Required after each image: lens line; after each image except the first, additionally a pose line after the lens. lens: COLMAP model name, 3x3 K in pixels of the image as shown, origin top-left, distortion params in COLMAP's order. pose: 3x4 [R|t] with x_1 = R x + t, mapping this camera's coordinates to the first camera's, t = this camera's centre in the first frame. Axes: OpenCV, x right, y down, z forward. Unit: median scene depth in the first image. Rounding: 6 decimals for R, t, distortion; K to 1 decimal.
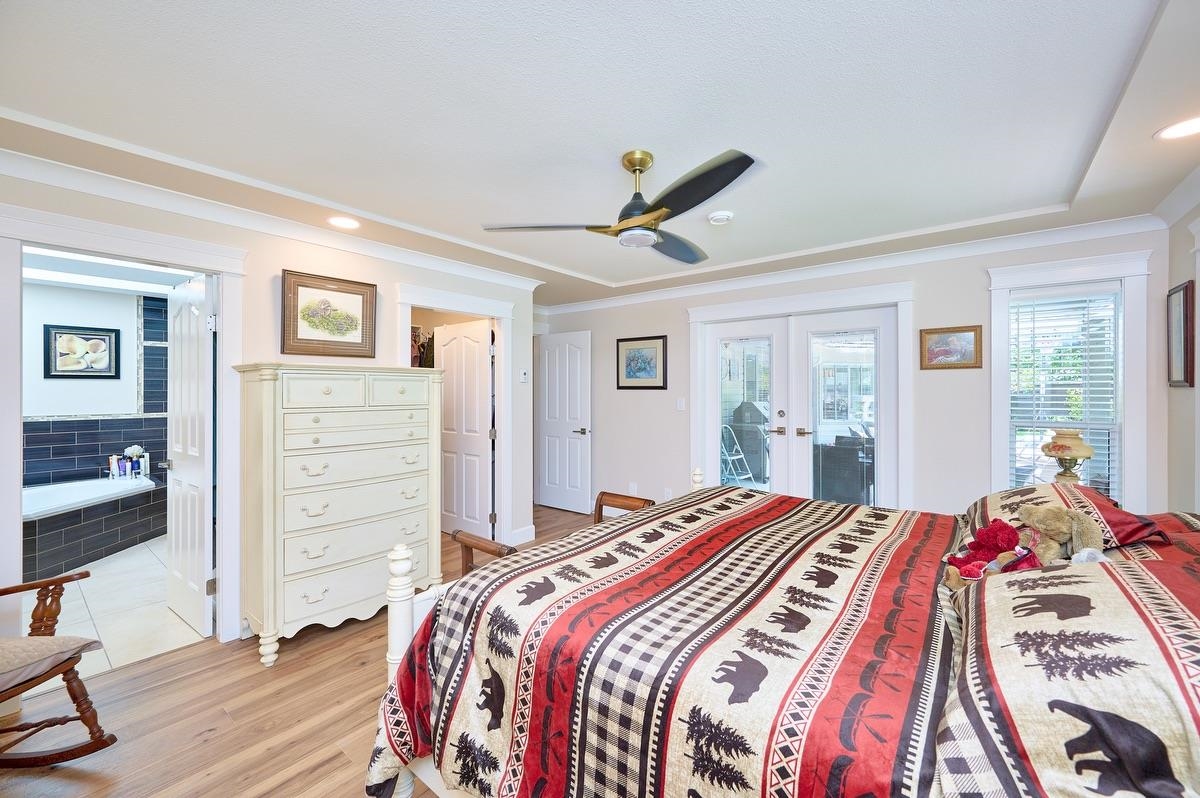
lens RADIAL K [[474.6, 0, 595.1], [0, 474.6, 390.8], [0, 0, 1]] dist [-0.000410, 0.000067]
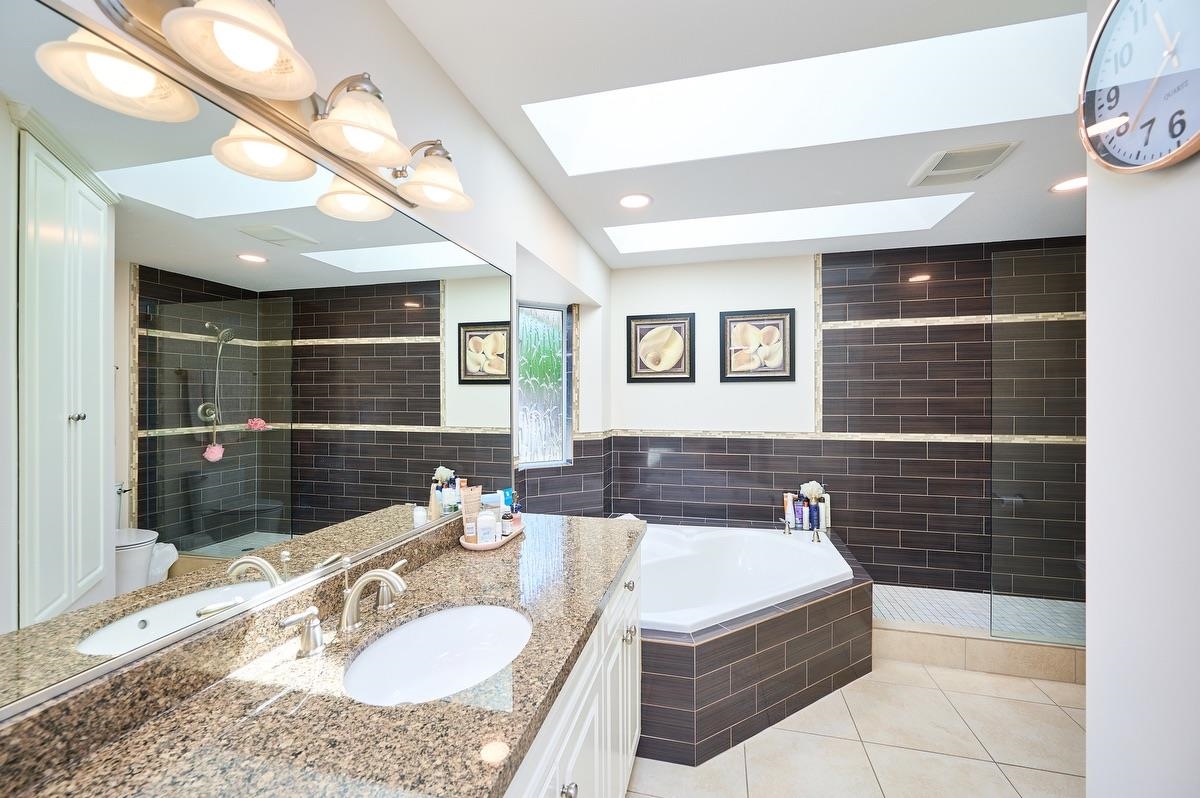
lens RADIAL K [[474.6, 0, 599.0], [0, 474.6, 394.3], [0, 0, 1]] dist [-0.000410, 0.000067]
pose [[0.419755, 0.000705, -0.907637, -0.506123], [0.000945, 0.999999, 0.001214, -0.007196], [0.907637, -0.001368, 0.419754, 0.462738]]
